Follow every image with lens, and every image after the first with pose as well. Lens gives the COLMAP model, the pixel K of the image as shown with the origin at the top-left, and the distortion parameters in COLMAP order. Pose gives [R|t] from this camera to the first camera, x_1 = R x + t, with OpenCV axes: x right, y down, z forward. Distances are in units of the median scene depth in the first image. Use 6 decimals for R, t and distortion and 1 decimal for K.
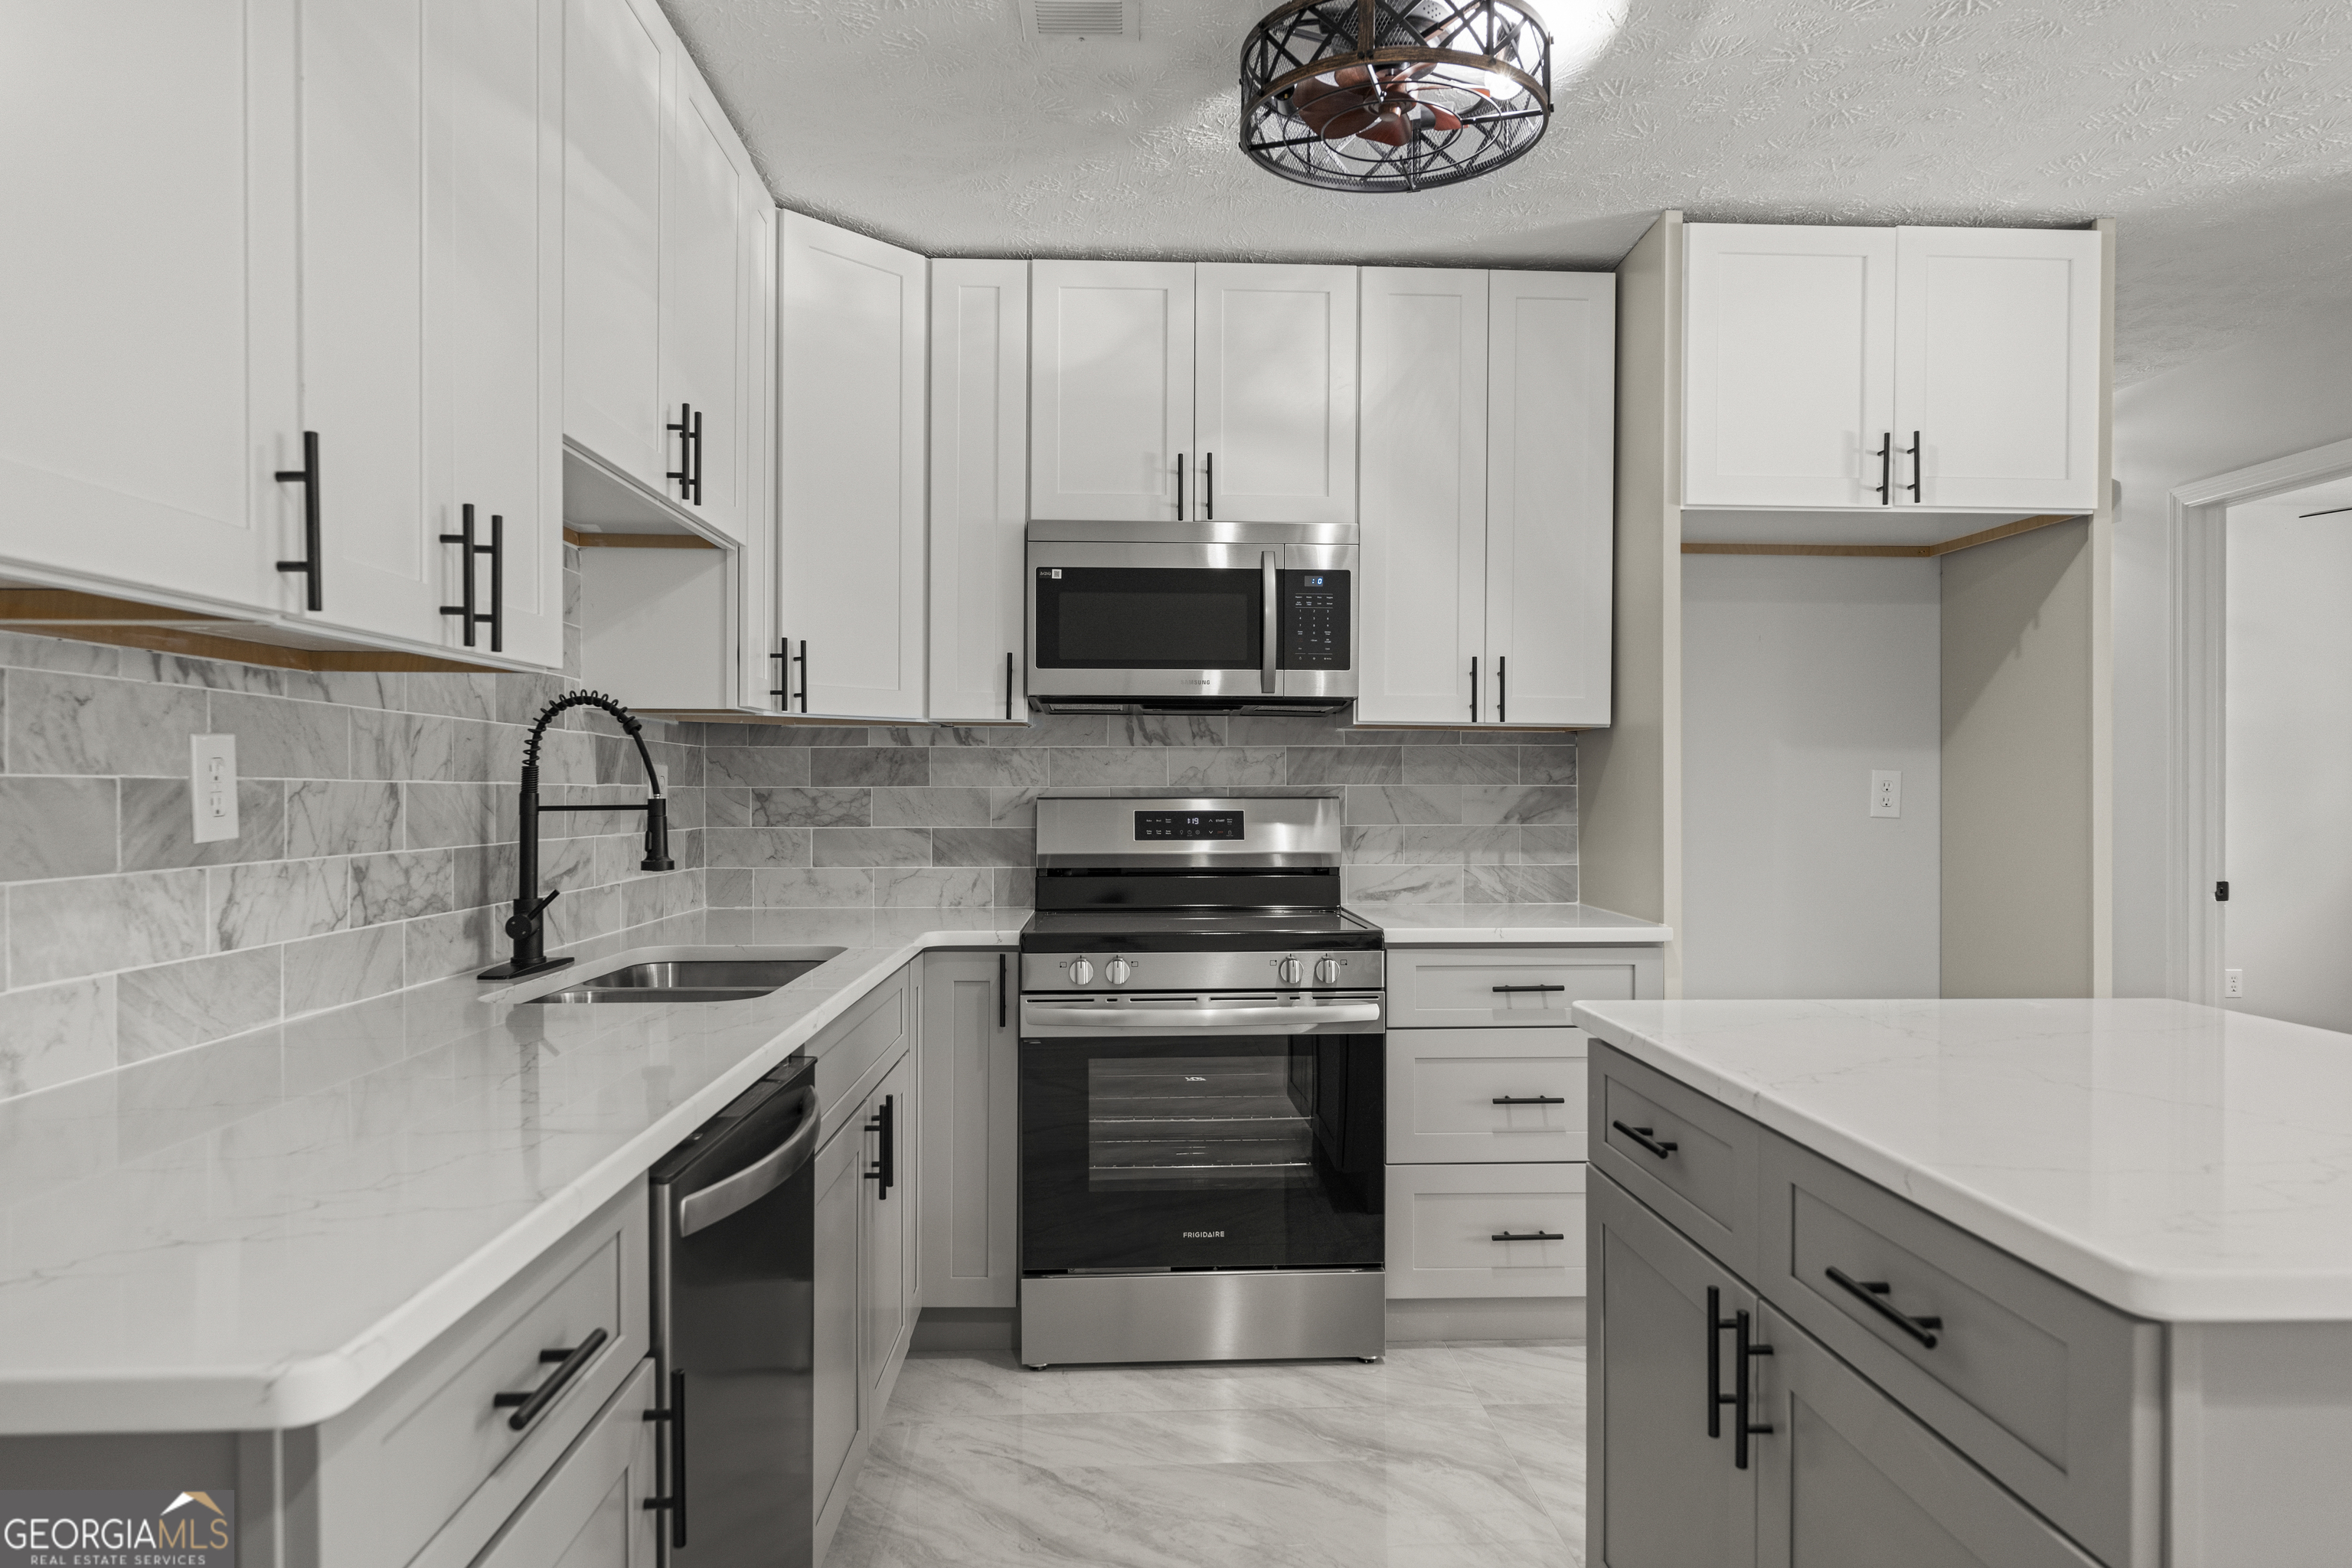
lens RADIAL K [[1431.9, 0, 1179.6], [0, 1431.9, 777.1], [0, 0, 1]] dist [-0.002336, 0.000803]
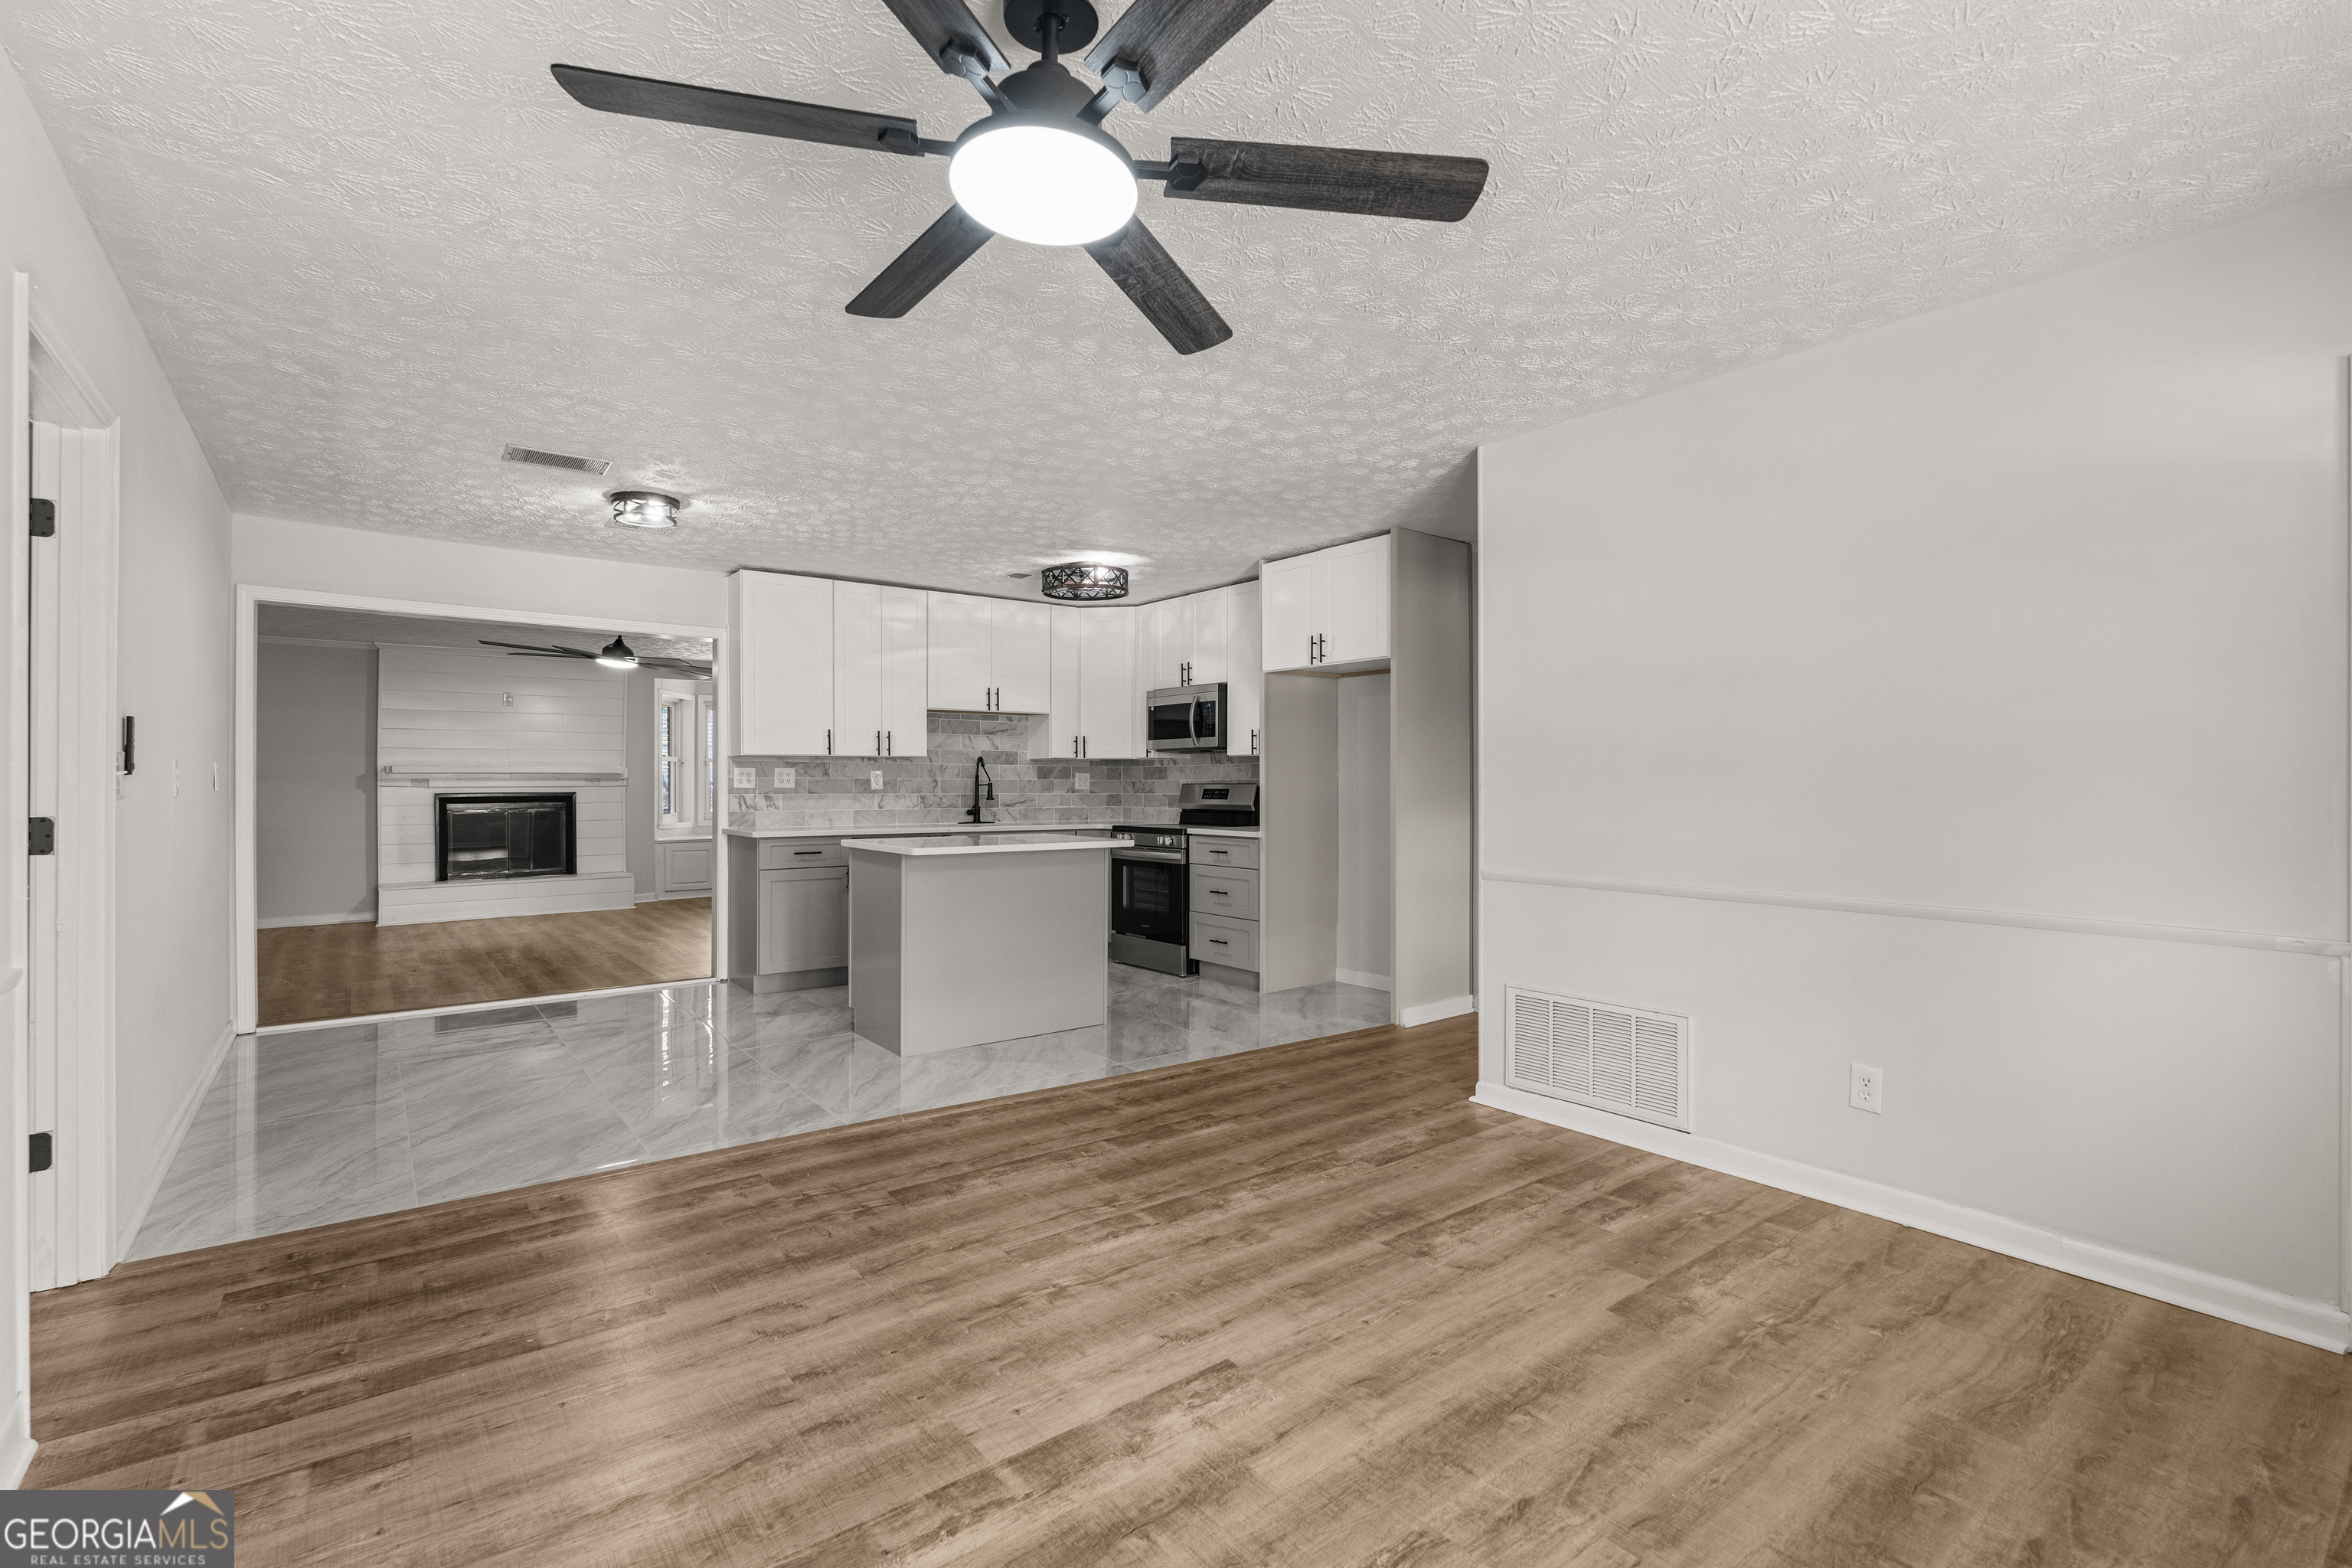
lens RADIAL K [[1070.1, 0, 1171.2], [0, 1070.1, 787.9], [0, 0, 1]] dist [-0.000312, -0.000506]
pose [[0.579326, 0.003719, -0.815088, 1.847748], [0.005238, 0.999952, 0.008285, 0.005238], [0.815079, -0.009070, 0.579278, -0.269468]]
